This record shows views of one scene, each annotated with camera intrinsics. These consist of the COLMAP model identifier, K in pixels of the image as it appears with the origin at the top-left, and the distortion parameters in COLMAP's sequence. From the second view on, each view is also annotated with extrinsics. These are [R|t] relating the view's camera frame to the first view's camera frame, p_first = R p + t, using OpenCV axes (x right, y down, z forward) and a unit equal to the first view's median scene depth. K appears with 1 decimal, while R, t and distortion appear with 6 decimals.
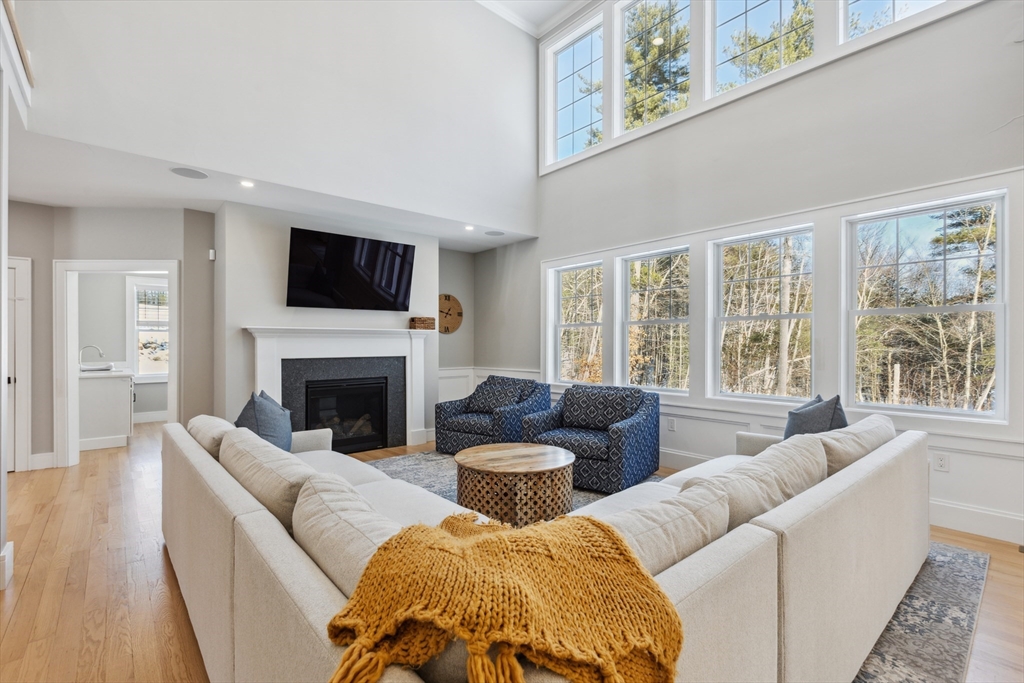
lens RADIAL K [[463.0, 0, 512.6], [0, 463.0, 343.7], [0, 0, 1]] dist [0.001866, 0.000047]
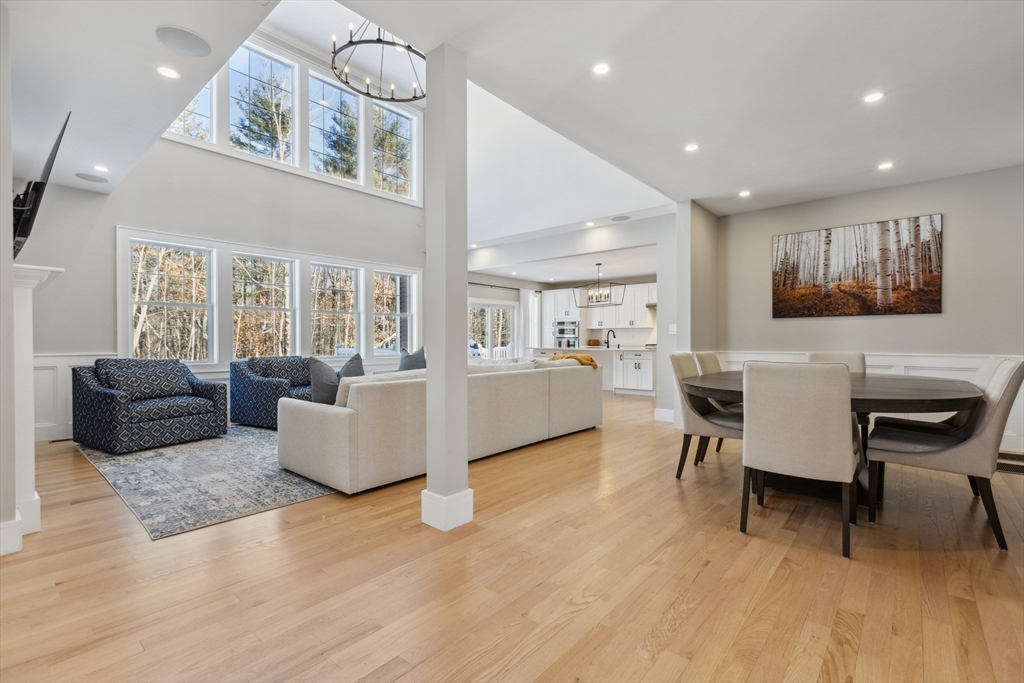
lens RADIAL K [[463.0, 0, 512.6], [0, 463.0, 343.7], [0, 0, 1]] dist [0.001866, 0.000047]
pose [[-0.147670, -0.003840, 0.989029, -1.134446], [0.001299, 0.999991, 0.004077, 0.046969], [-0.989036, 0.001887, -0.147664, 0.503319]]
